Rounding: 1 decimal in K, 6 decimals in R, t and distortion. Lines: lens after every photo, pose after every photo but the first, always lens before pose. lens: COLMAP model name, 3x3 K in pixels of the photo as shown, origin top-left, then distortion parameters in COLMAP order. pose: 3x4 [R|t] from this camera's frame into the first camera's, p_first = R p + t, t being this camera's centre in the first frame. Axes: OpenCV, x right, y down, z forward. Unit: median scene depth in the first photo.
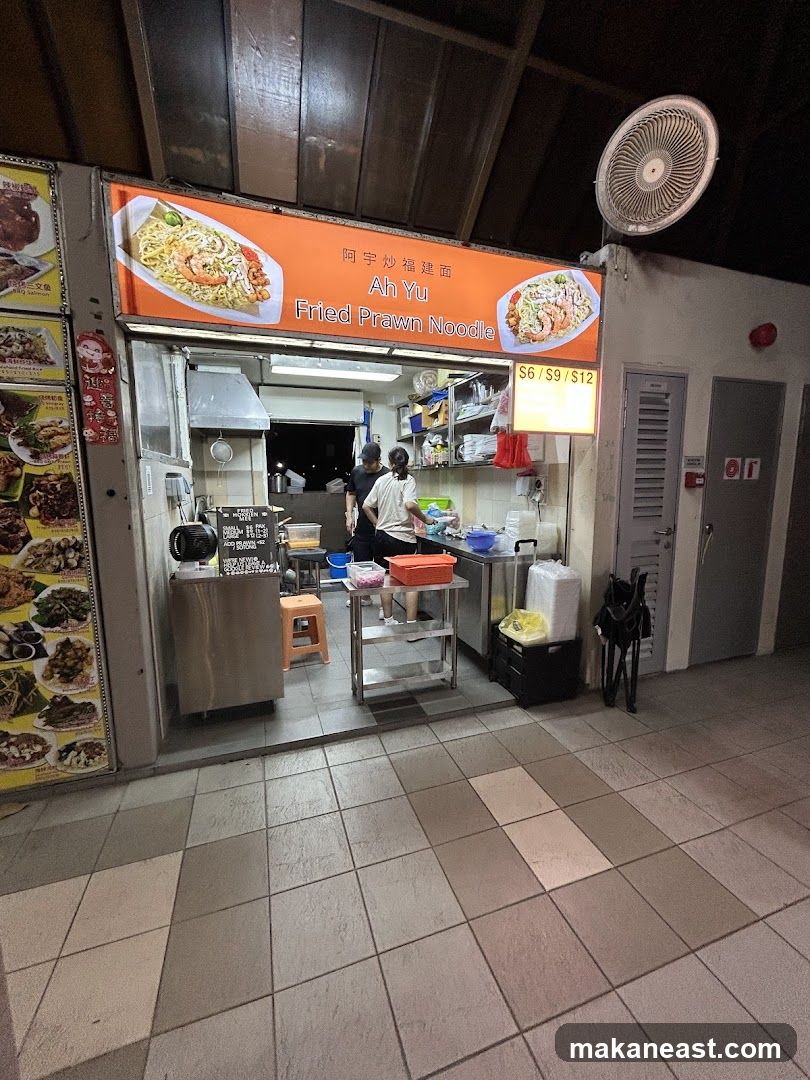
lens RADIAL K [[437.1, 0, 408.1], [0, 437.1, 534.2], [0, 0, 1]] dist [-0.001629, 0.000322]
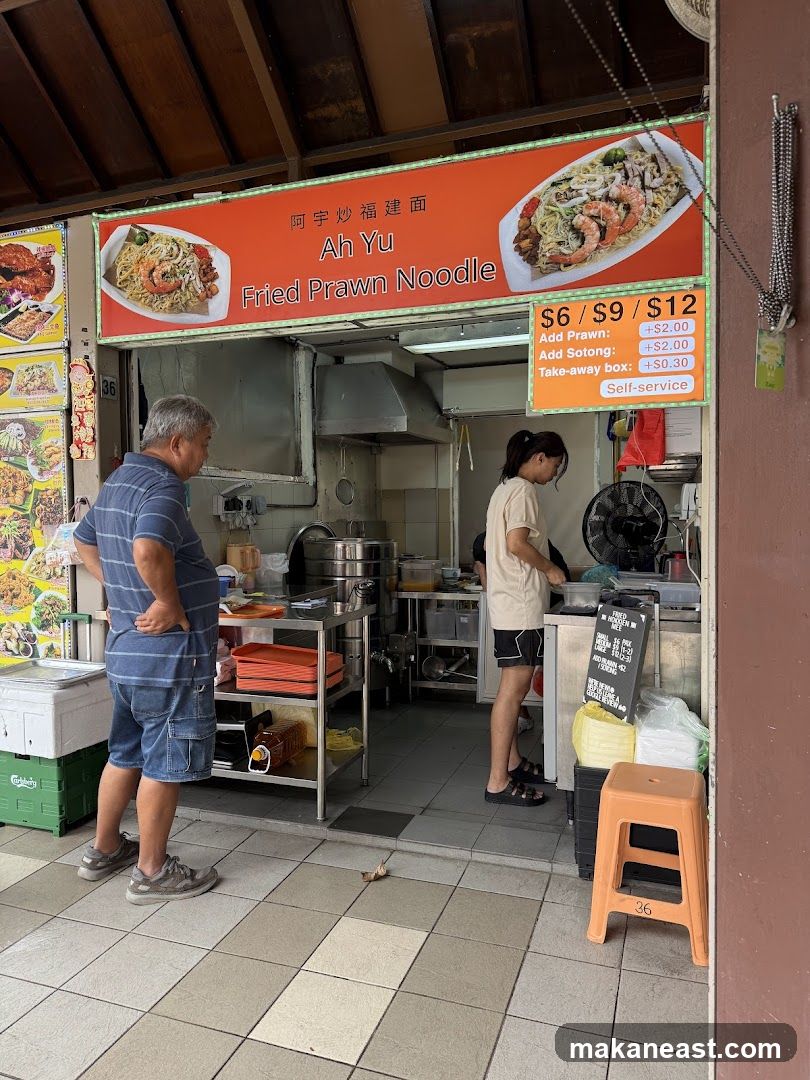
lens RADIAL K [[746.3, 0, 404.7], [0, 746.3, 534.1], [0, 0, 1]] dist [0.069694, -0.138511]
pose [[0.780610, 0.016678, -0.624796, 0.781774], [-0.074565, 0.994990, -0.066601, 0.025250], [0.620555, 0.098578, 0.777942, 0.064293]]
